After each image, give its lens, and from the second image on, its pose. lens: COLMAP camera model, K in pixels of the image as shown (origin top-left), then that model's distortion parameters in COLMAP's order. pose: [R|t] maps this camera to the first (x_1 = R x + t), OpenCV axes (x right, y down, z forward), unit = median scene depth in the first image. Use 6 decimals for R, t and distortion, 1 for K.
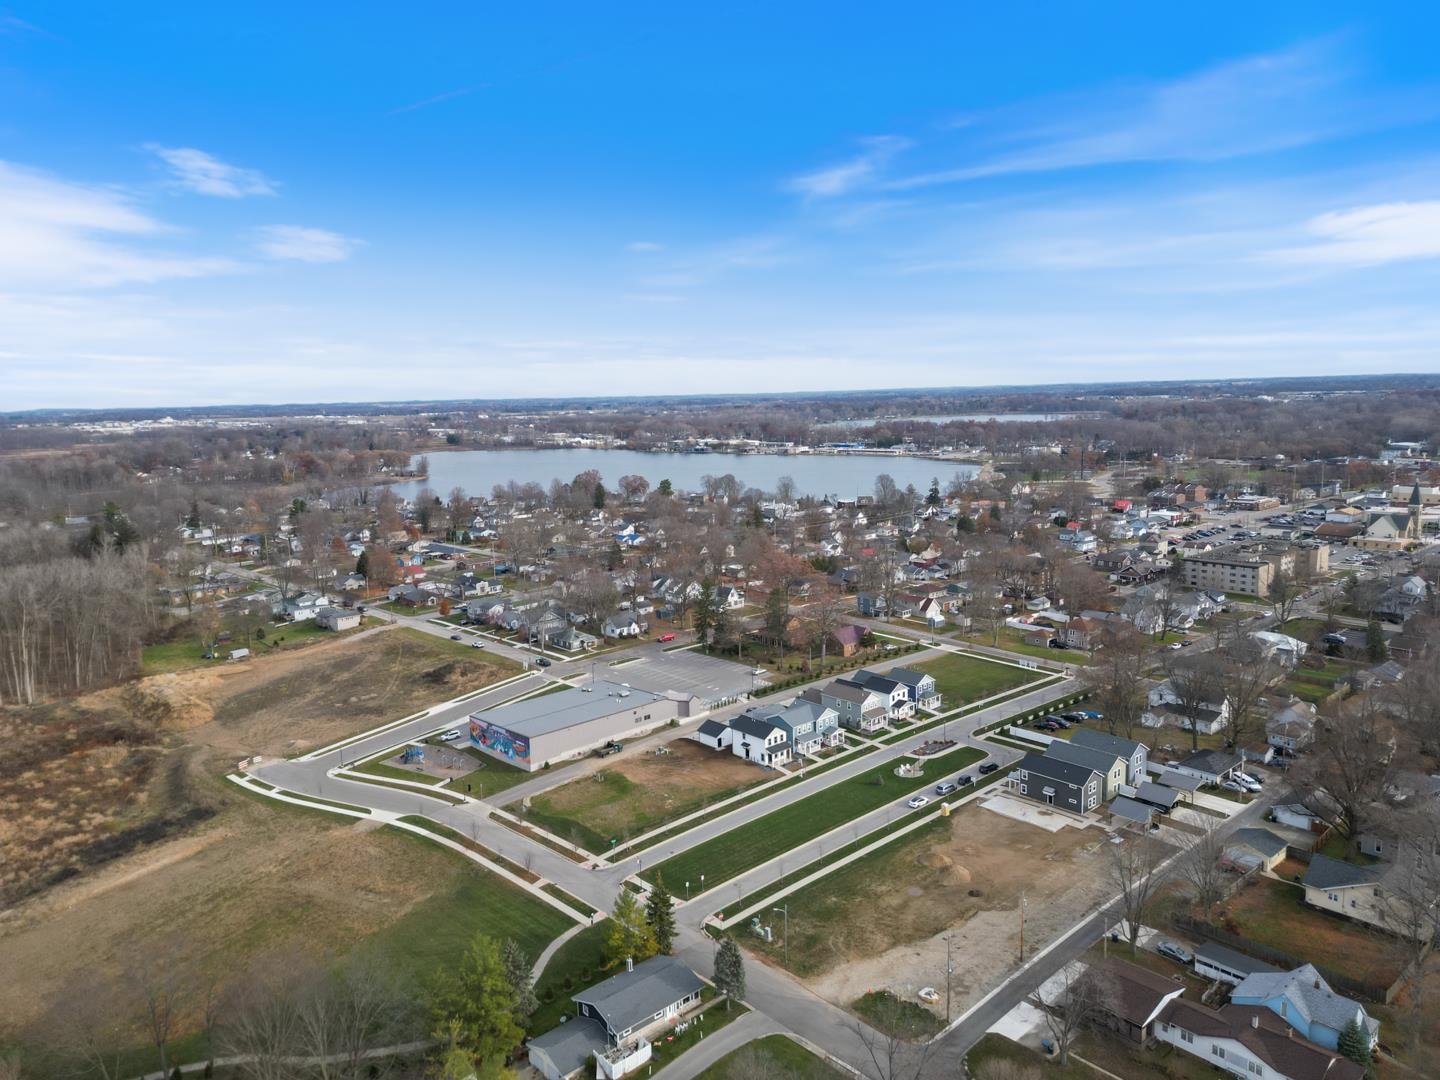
lens RADIAL K [[1004.8, 0, 720.0], [0, 1004.8, 540.0], [0, 0, 1]] dist [0.087507, -0.087957]
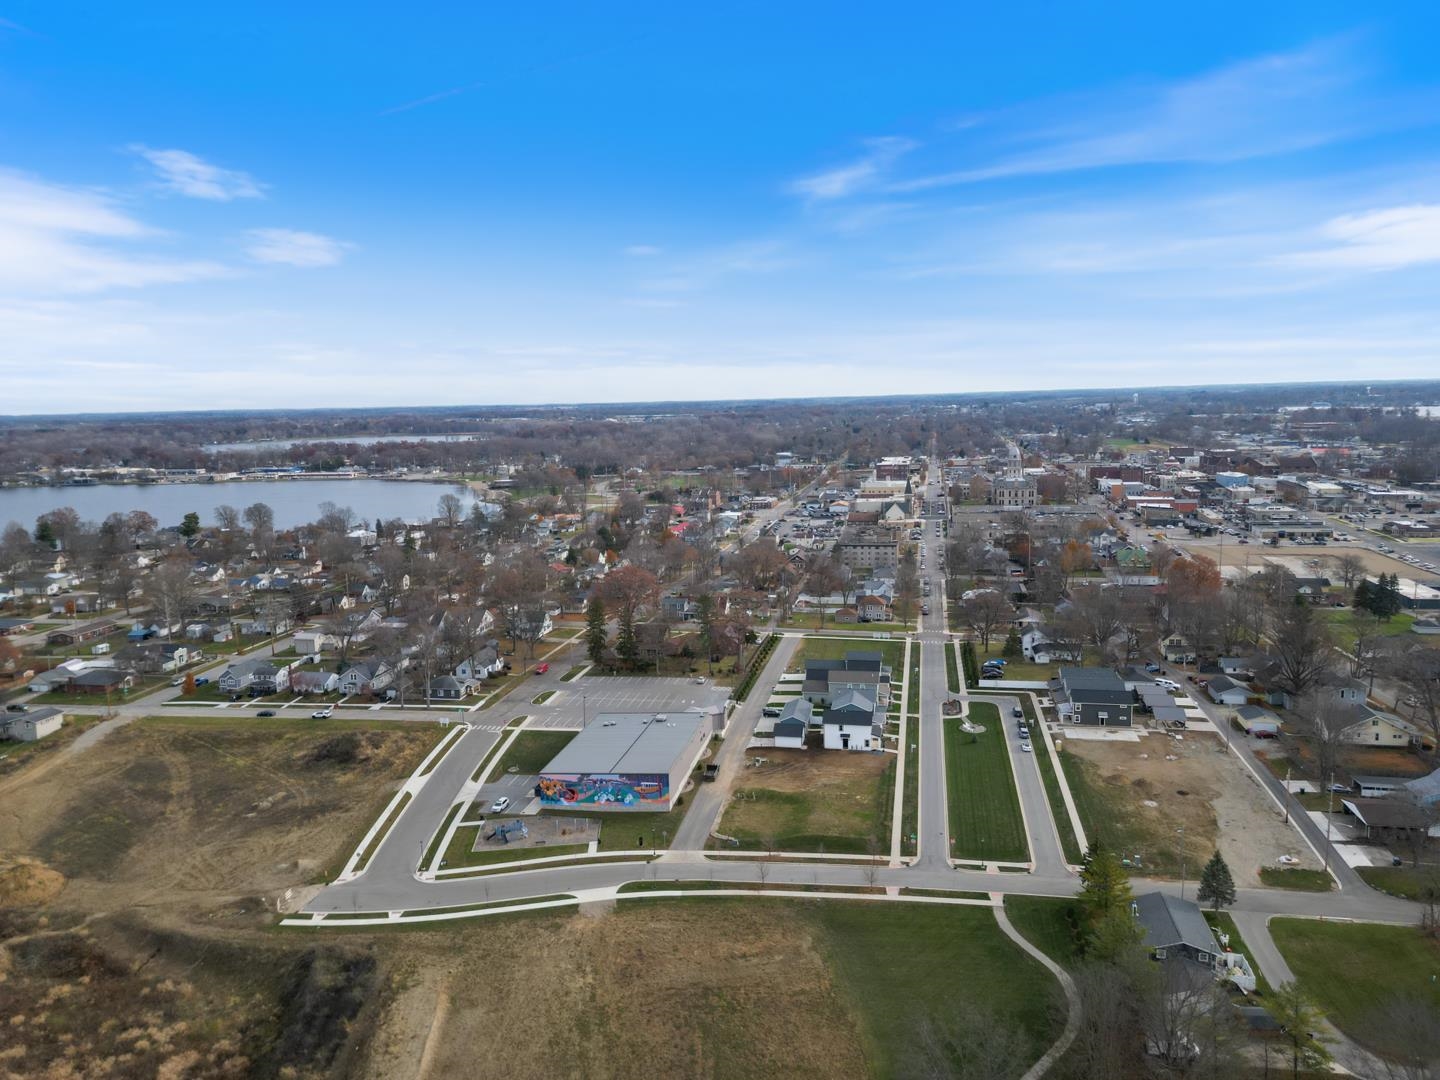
lens RADIAL K [[1004.8, 0, 720.0], [0, 1004.8, 540.0], [0, 0, 1]] dist [0.087507, -0.087957]
pose [[0.798961, -0.078695, 0.596211, -0.652053], [0.091985, 0.995727, 0.008161, -0.017220], [-0.594306, 0.048322, 0.802786, 0.221864]]
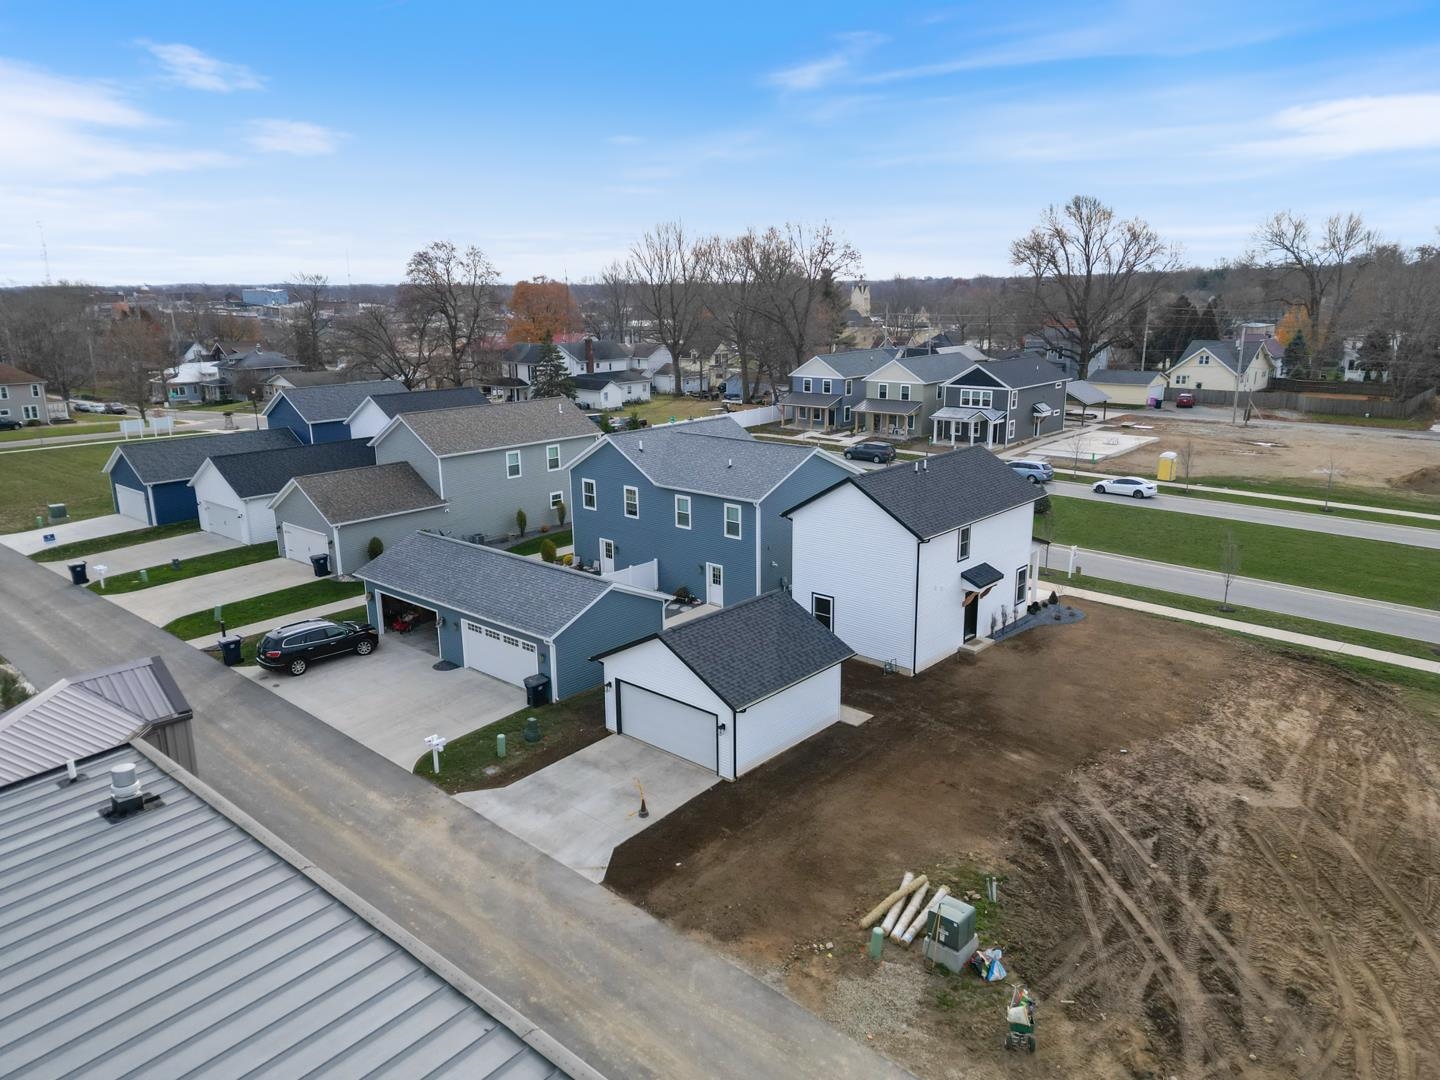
lens RADIAL K [[1004.8, 0, 720.0], [0, 1004.8, 540.0], [0, 0, 1]] dist [0.087507, -0.087957]
pose [[-0.119379, -0.222595, 0.967574, -0.155986], [0.156514, 0.958139, 0.239735, 0.133231], [-0.980435, 0.180059, -0.079543, 1.019942]]
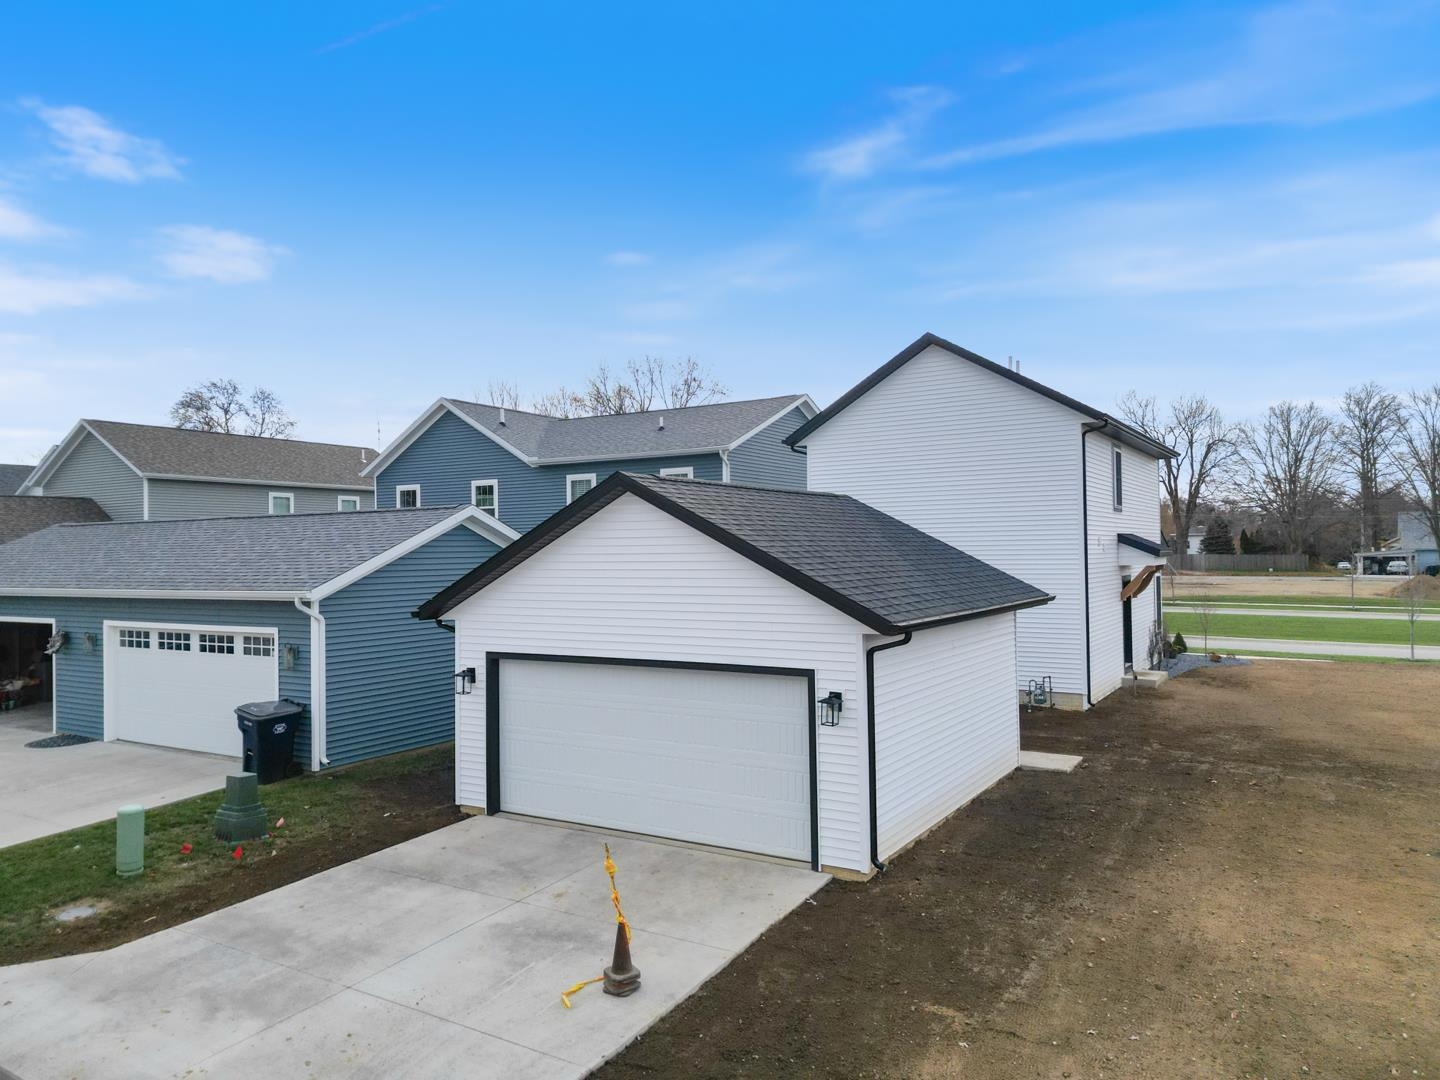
lens RADIAL K [[1022.3, 0, 720.0], [0, 1022.3, 540.0], [0, 0, 1]] dist [0.020568, -0.000798]
pose [[-0.292050, 0.034433, 0.955783, -0.066080], [0.159736, 0.987071, 0.013249, 0.185225], [-0.942969, 0.156543, -0.293774, 1.031301]]
